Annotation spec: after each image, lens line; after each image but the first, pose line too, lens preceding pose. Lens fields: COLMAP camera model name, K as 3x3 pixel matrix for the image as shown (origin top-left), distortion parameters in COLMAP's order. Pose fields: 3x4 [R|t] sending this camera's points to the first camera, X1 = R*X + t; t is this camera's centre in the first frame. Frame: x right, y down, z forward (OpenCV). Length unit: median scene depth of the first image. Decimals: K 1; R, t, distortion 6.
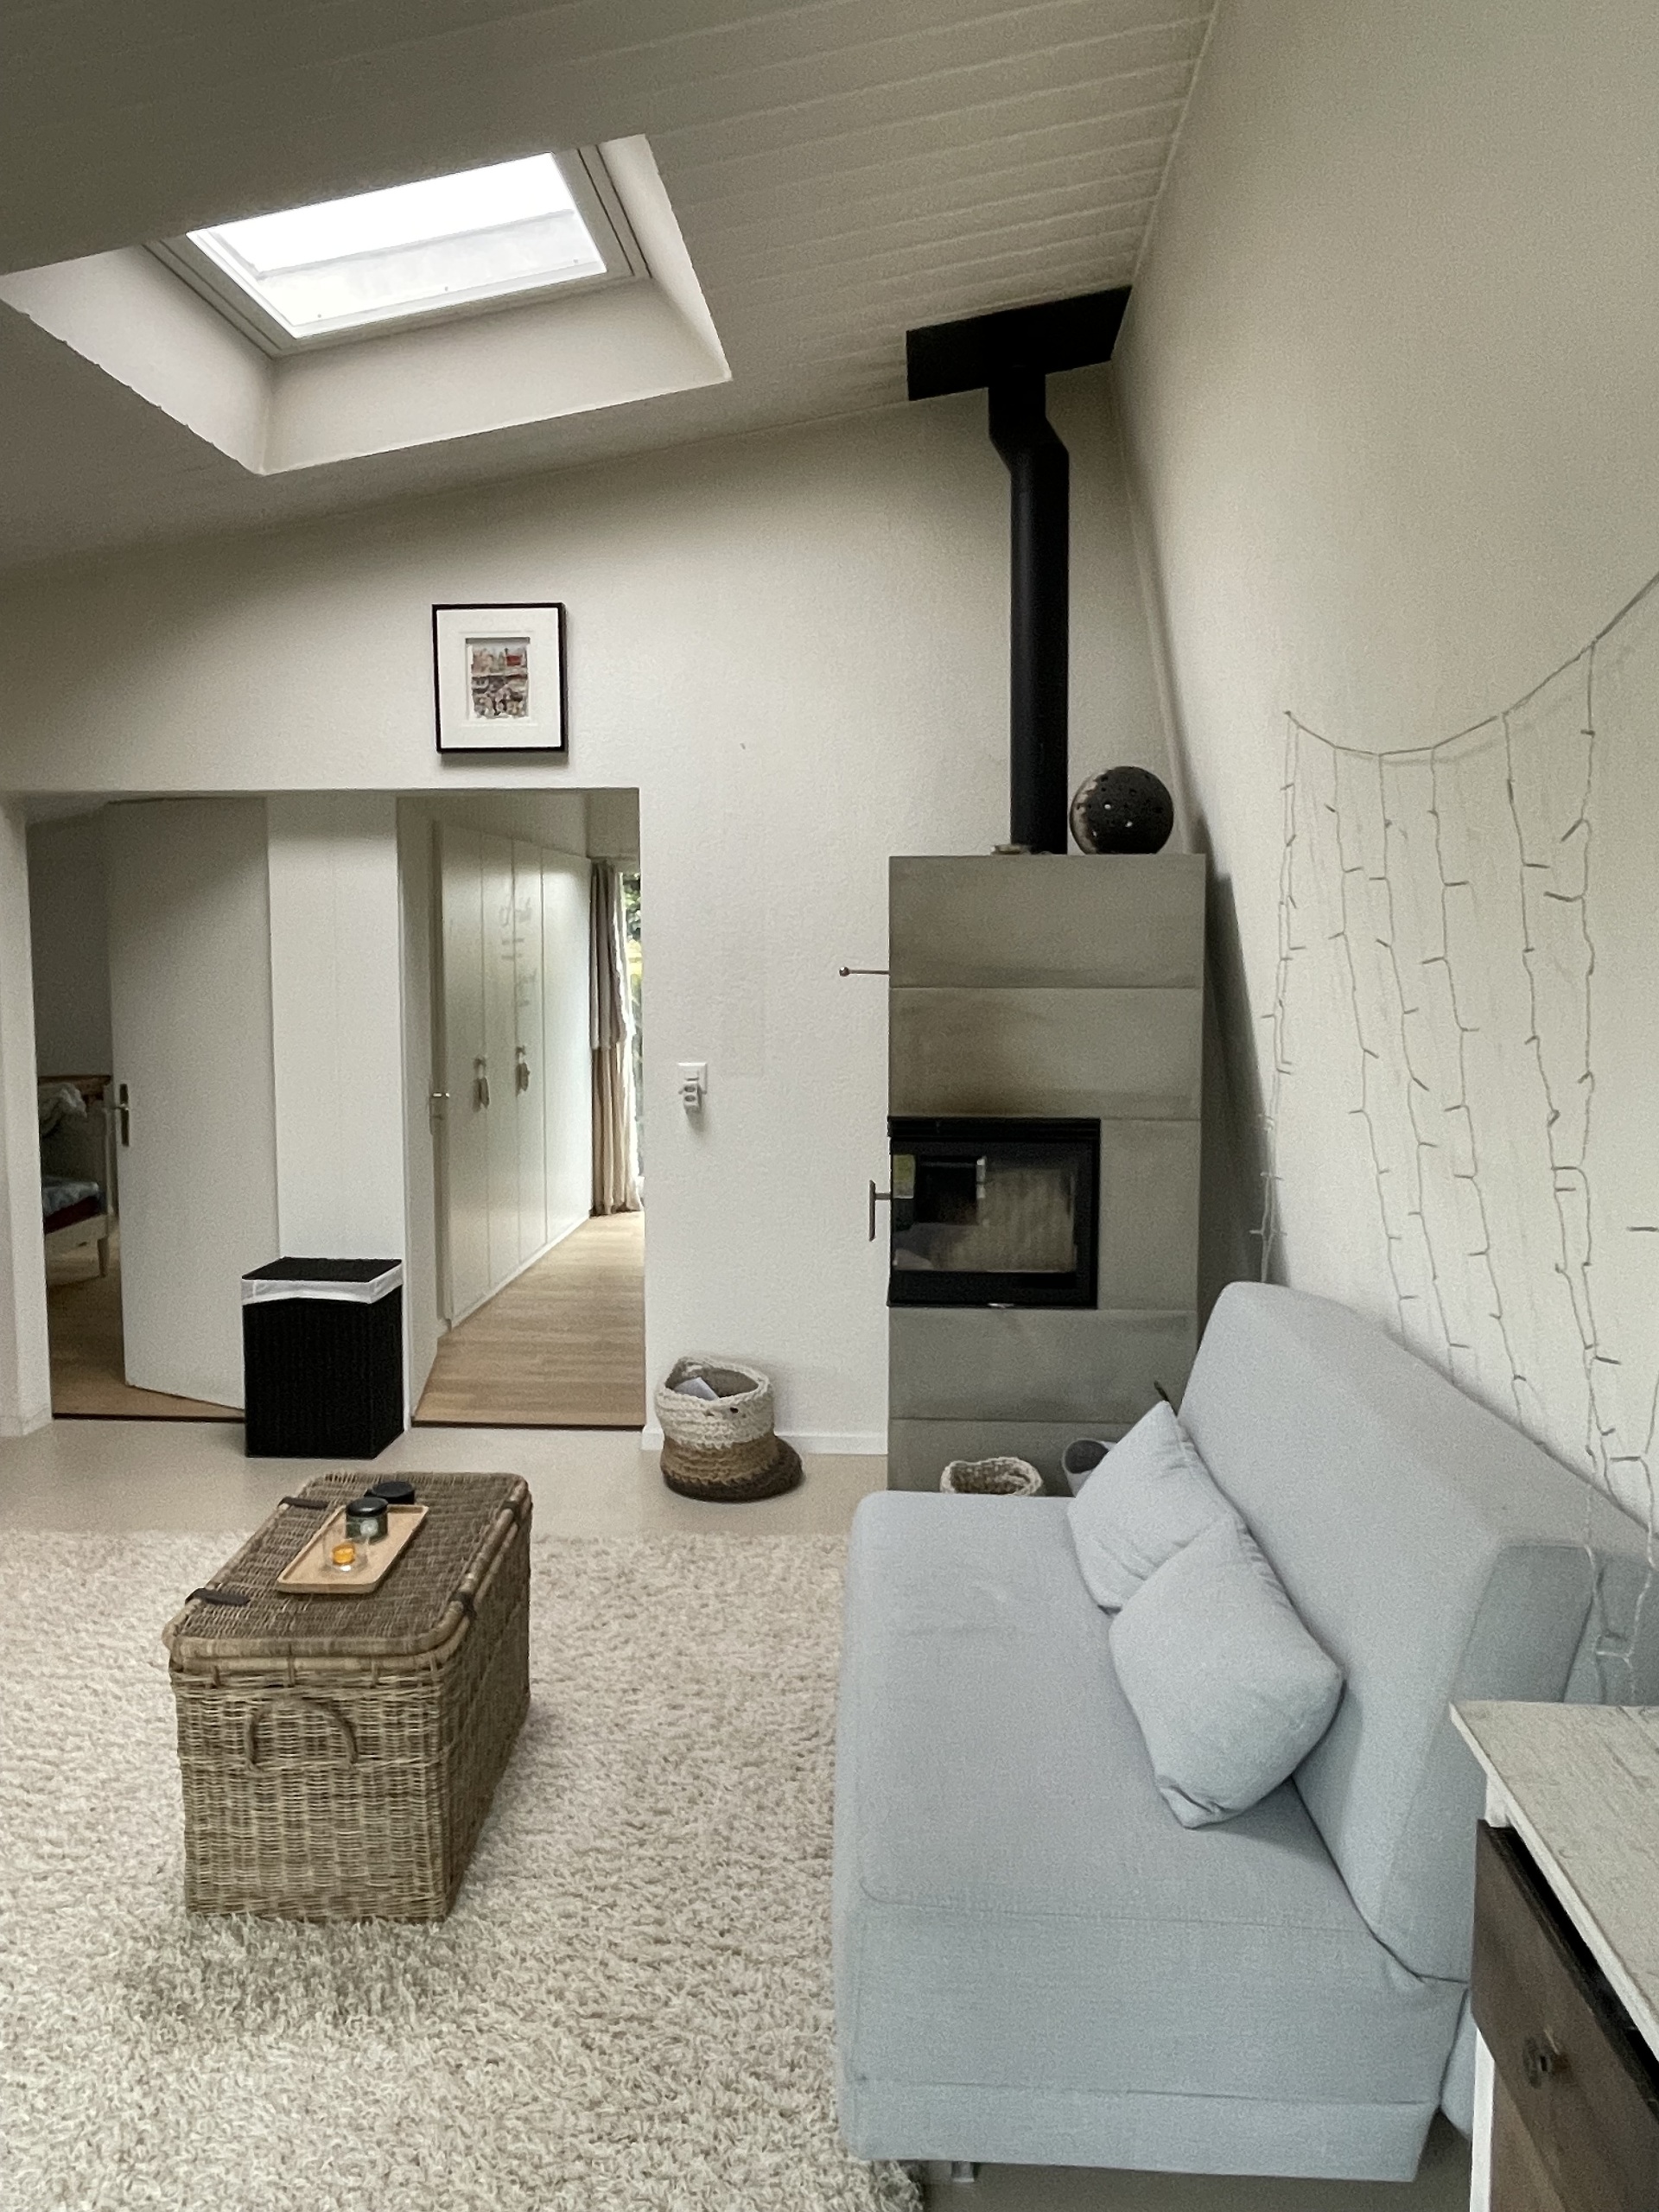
lens RADIAL K [[1611.9, 0, 817.9], [0, 1611.9, 1104.2], [0, 0, 1]] dist [0.001168, -0.003241]
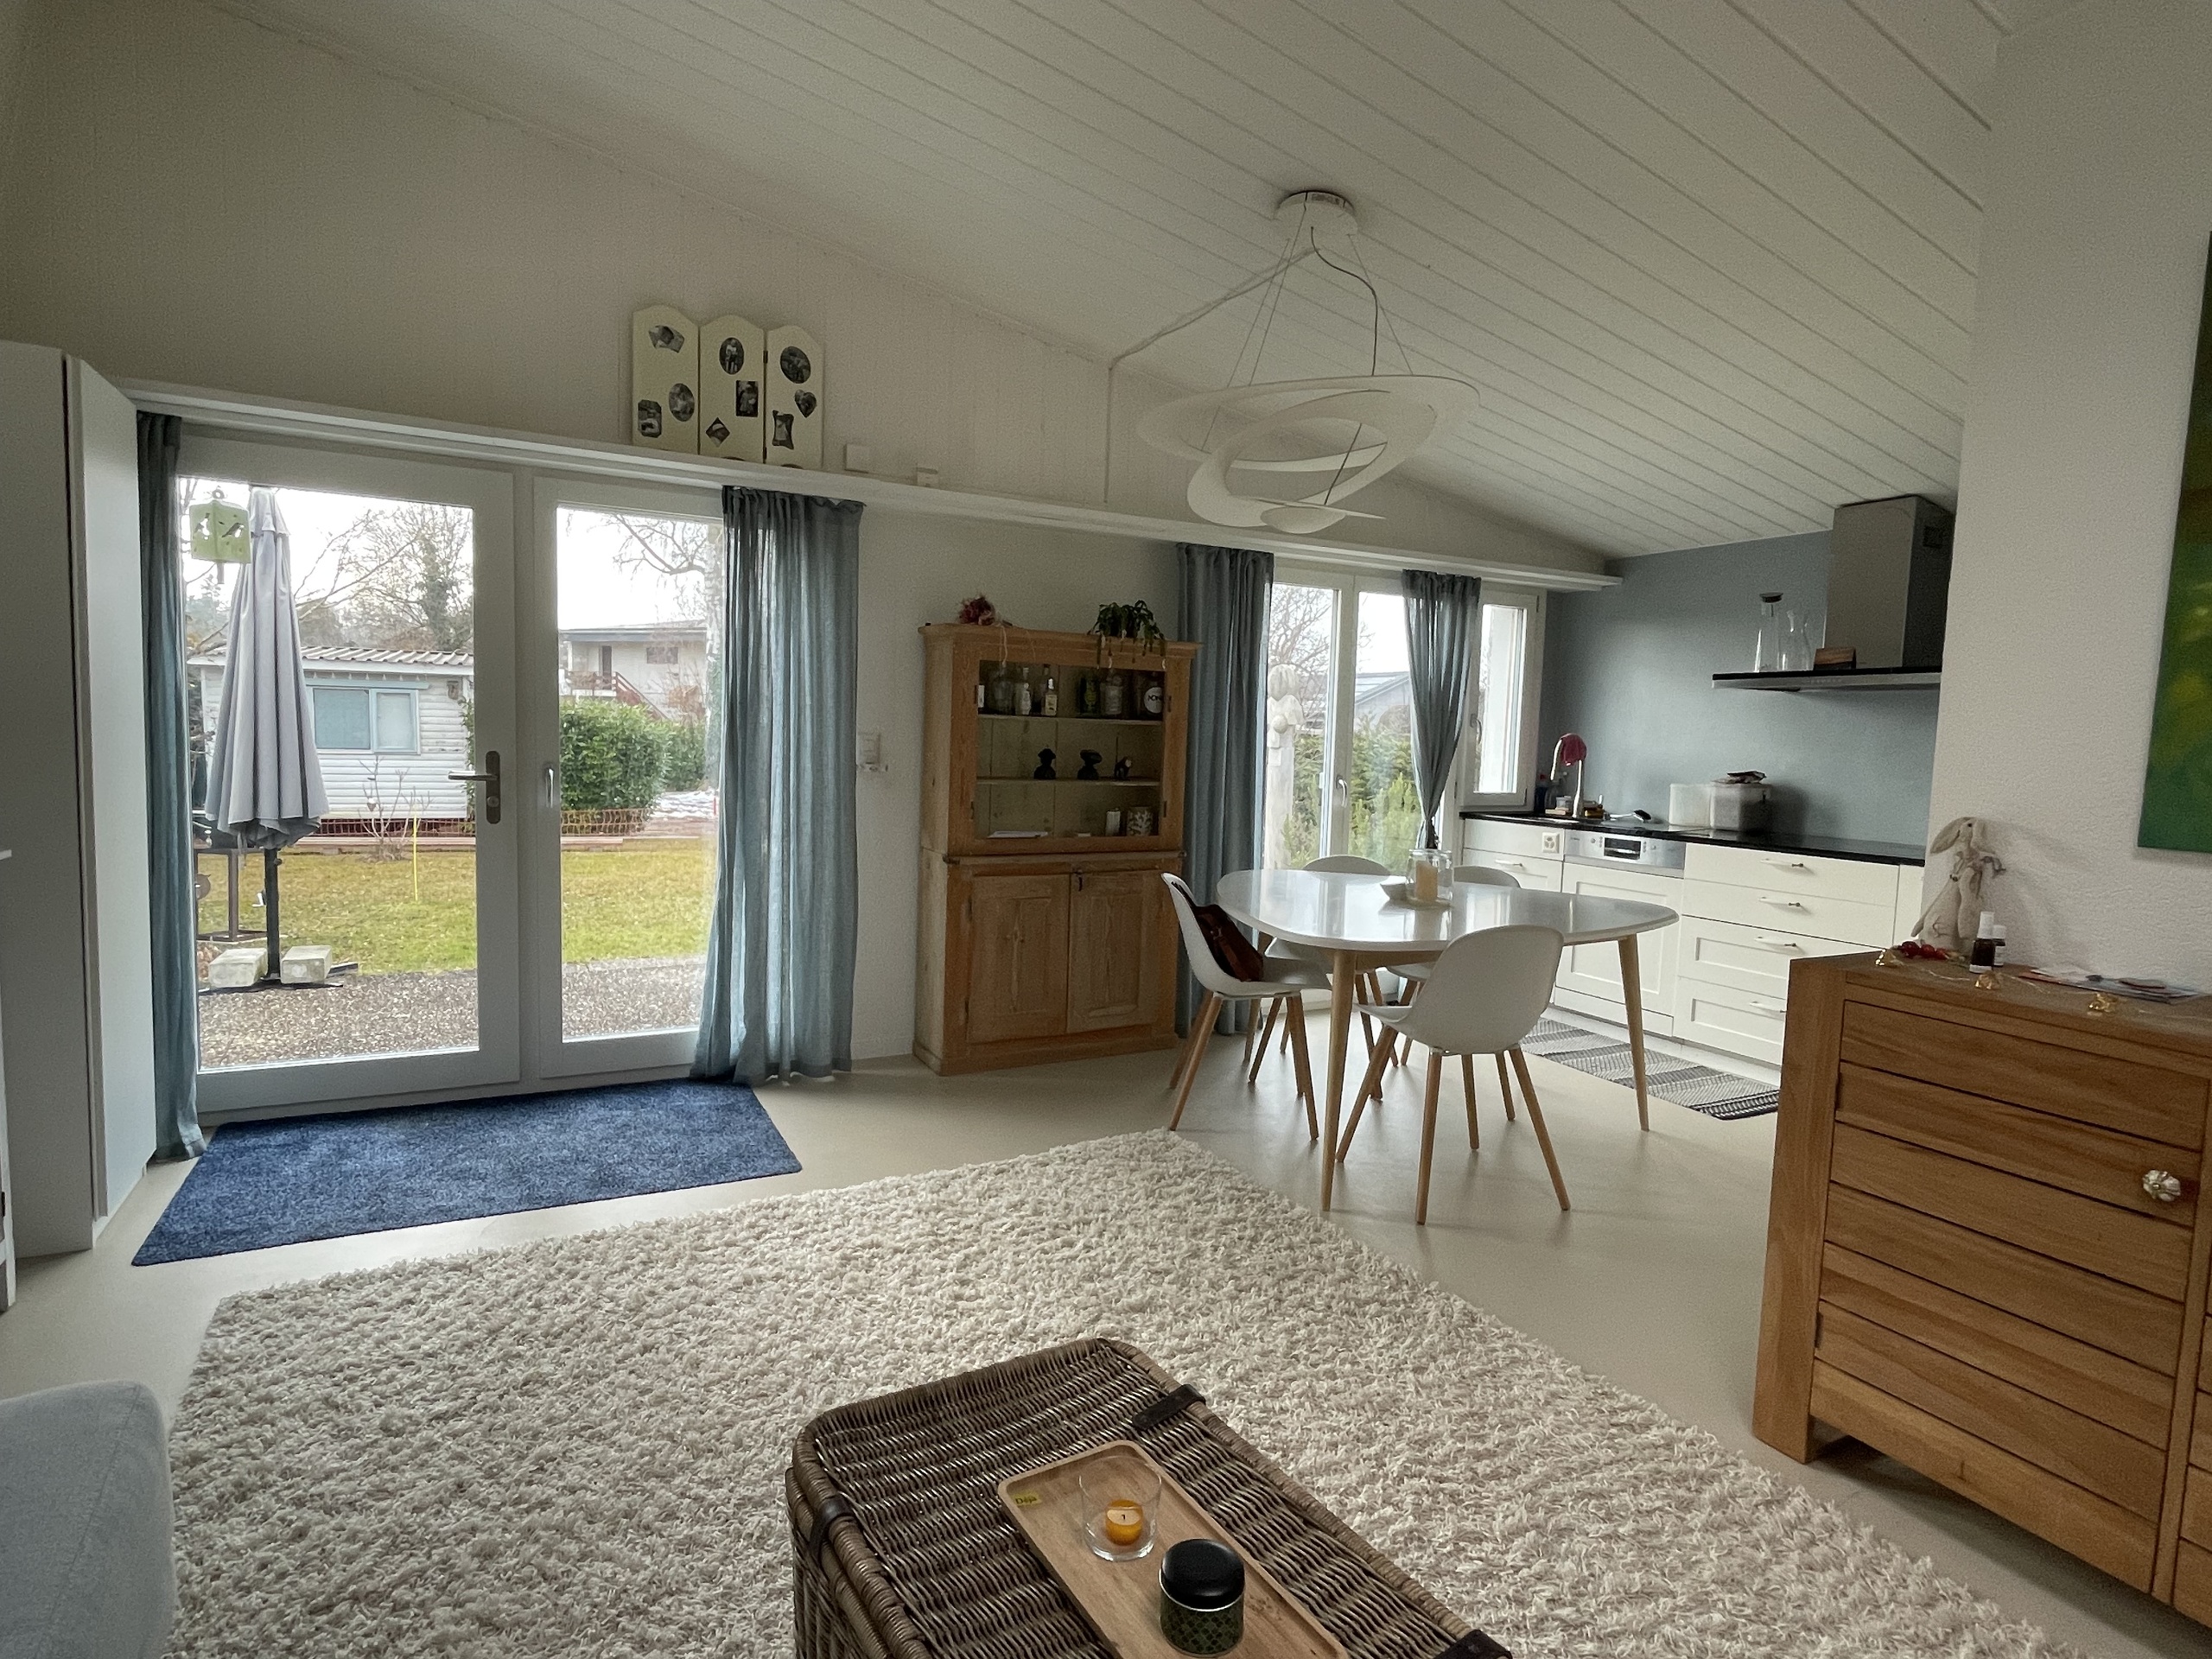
lens RADIAL K [[1156.2, 0, 1106.0], [0, 1156.2, 829.5], [0, 0, 1]] dist [-0.003489, 0.000164]
pose [[-0.848986, 0.015457, -0.528189, -0.049775], [-0.083396, 0.983126, 0.162816, -0.015874], [0.521793, 0.182277, -0.833371, 0.820104]]
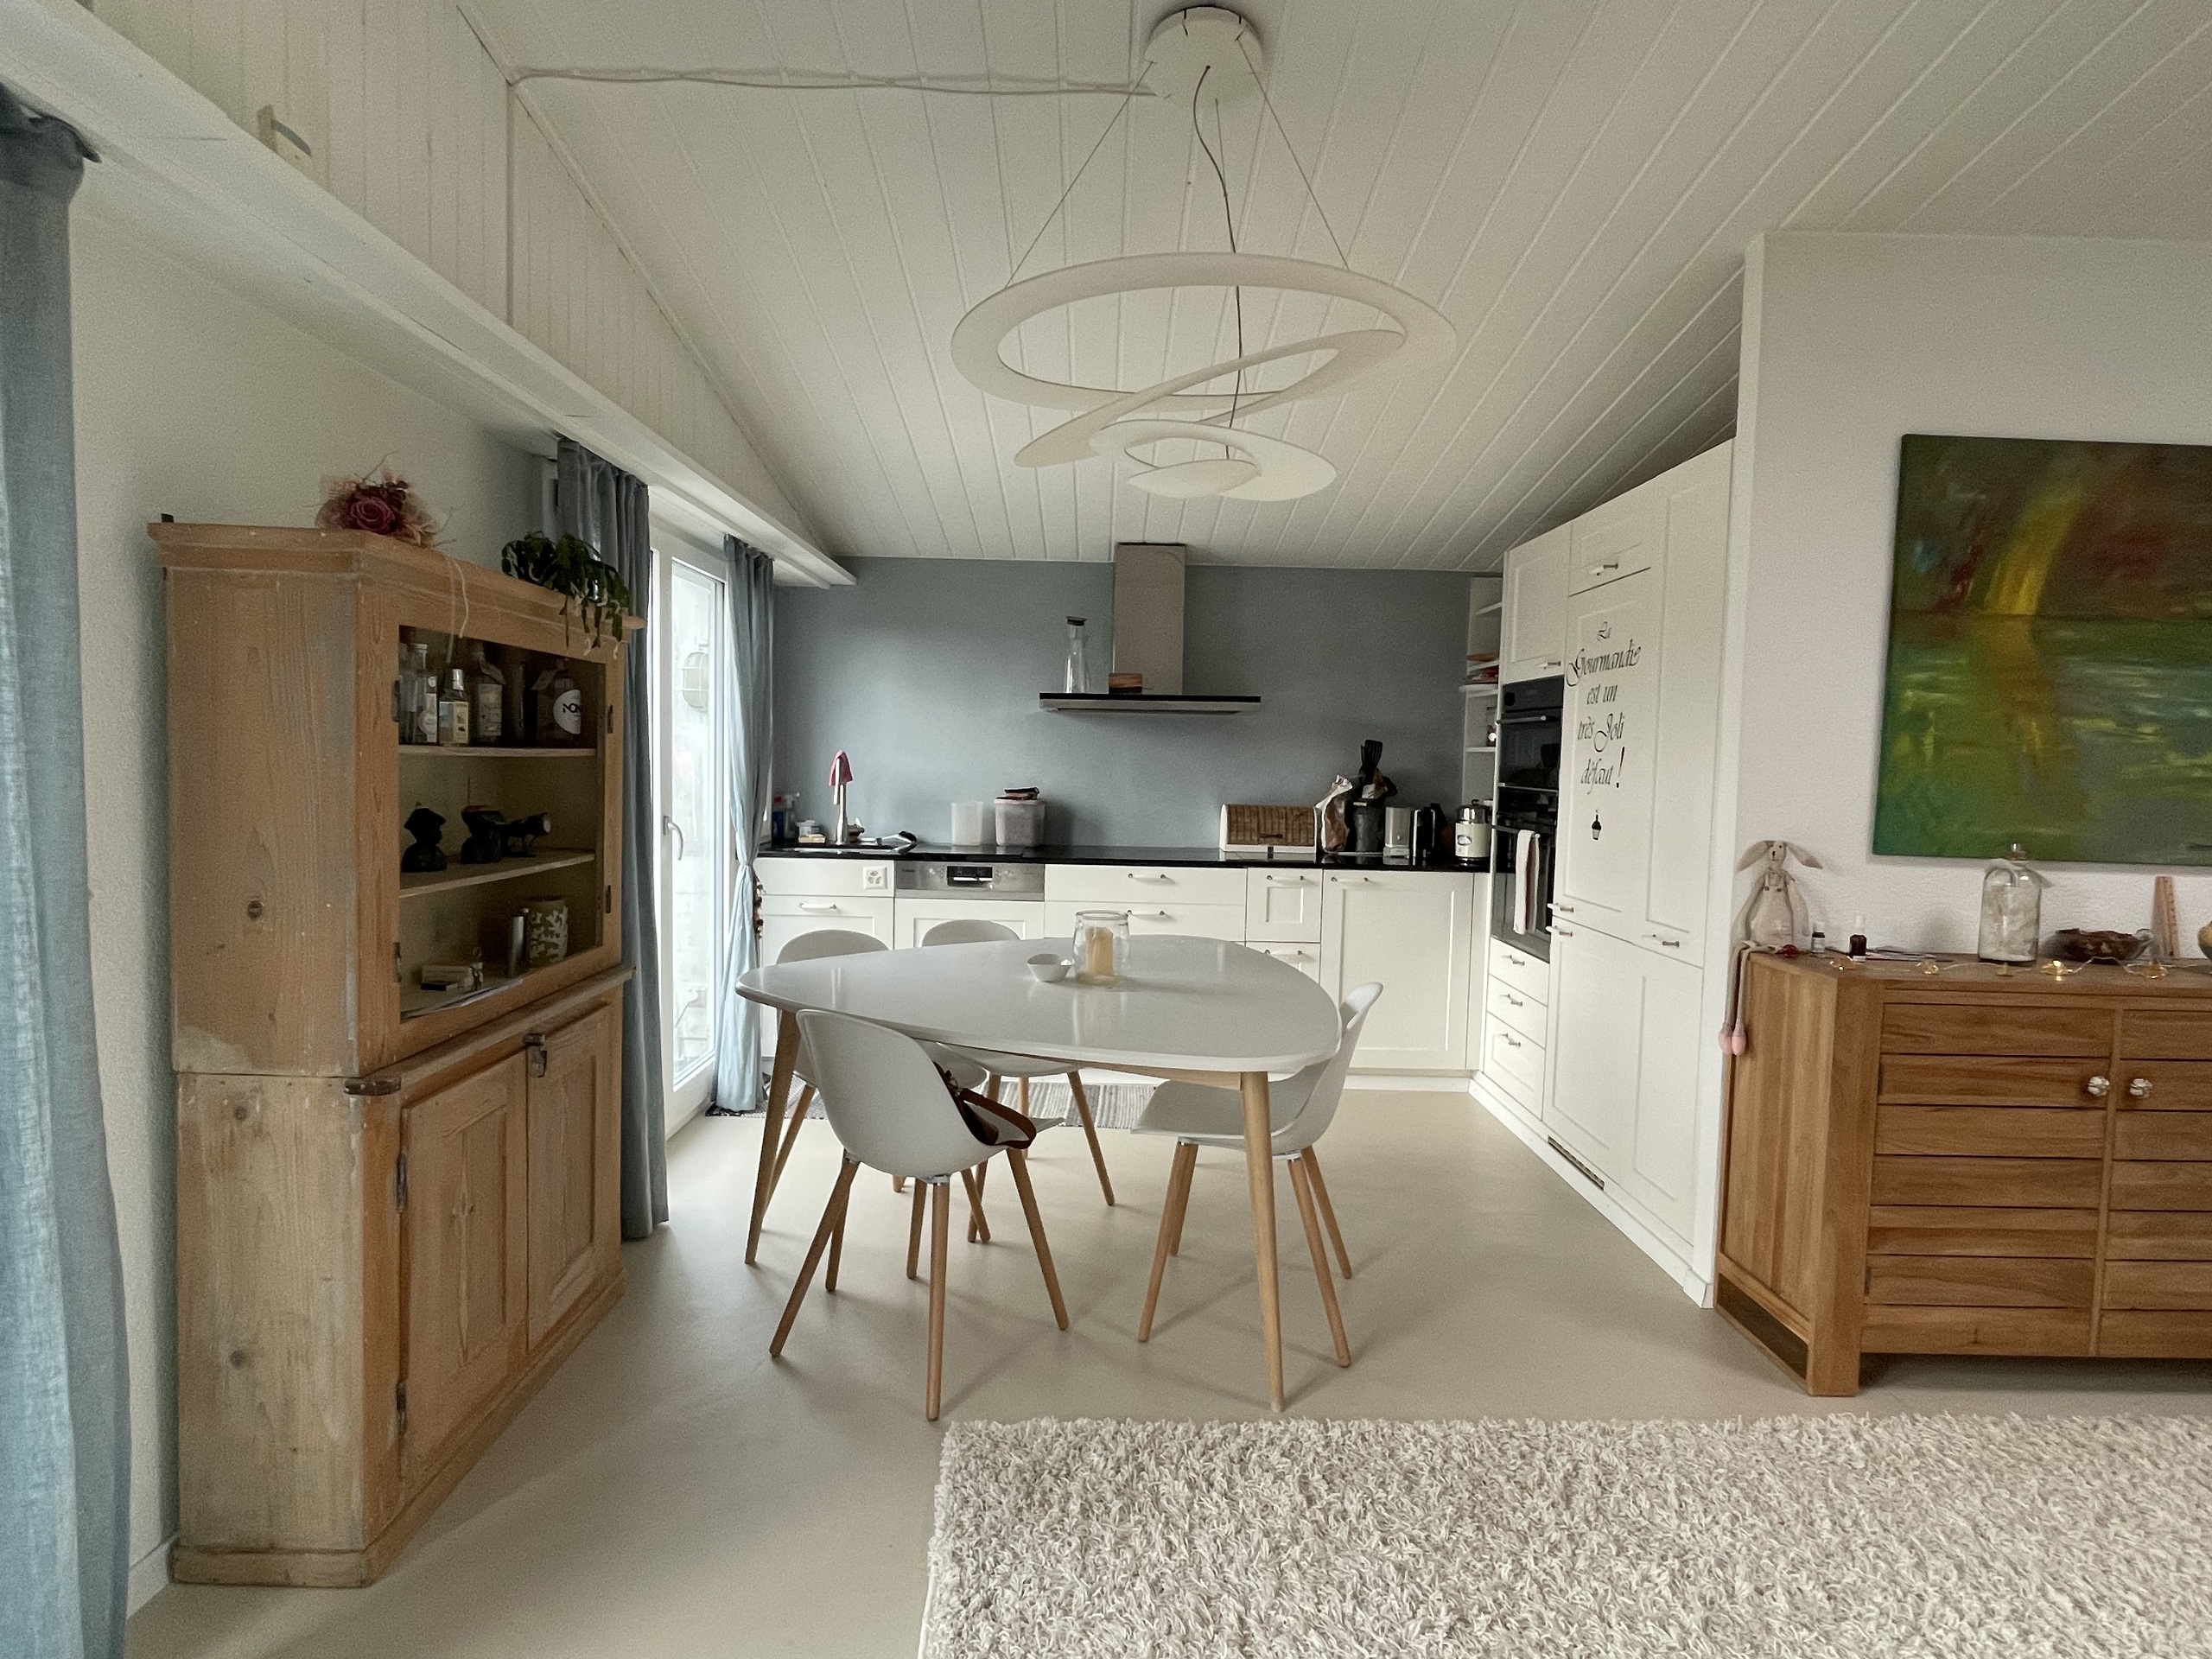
lens RADIAL K [[1156.2, 0, 1106.0], [0, 1156.2, 829.5], [0, 0, 1]] dist [-0.003489, 0.000164]
pose [[0.075058, 0.060296, -0.995355, -0.023034], [-0.116976, 0.991811, 0.051260, 0.032750], [0.990294, 0.112585, 0.081497, 0.188122]]
